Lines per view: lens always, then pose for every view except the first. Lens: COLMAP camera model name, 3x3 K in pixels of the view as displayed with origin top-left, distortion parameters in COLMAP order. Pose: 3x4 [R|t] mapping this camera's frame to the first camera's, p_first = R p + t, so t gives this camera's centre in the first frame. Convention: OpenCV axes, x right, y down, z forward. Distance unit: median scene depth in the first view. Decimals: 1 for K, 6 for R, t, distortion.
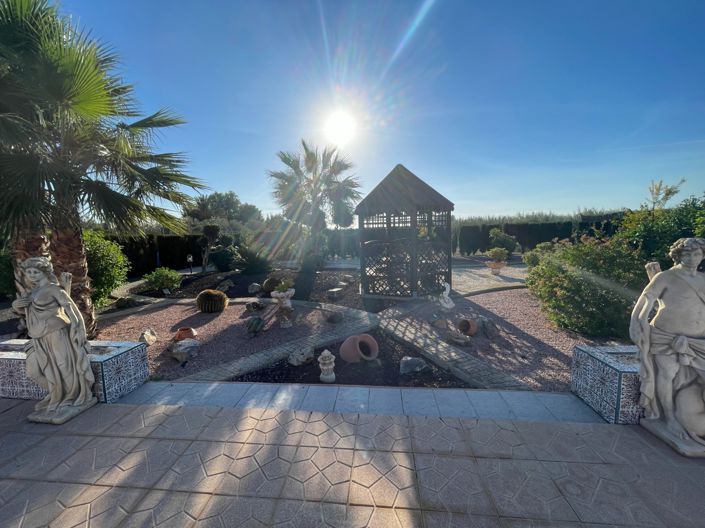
lens RADIAL K [[283.4, 0, 349.5], [0, 283.4, 263.6], [0, 0, 1]] dist [-0.002248, 0.000220]
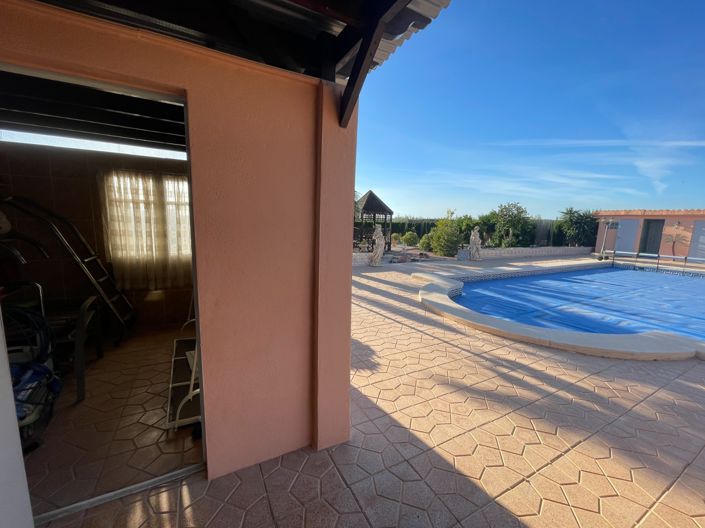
lens RADIAL K [[283.4, 0, 349.5], [0, 283.4, 263.6], [0, 0, 1]] dist [-0.002248, 0.000220]
pose [[0.828314, -0.026949, 0.559616, -1.132523], [0.014409, 0.999537, 0.026806, 0.128341], [-0.560079, -0.014140, 0.828318, -0.645707]]
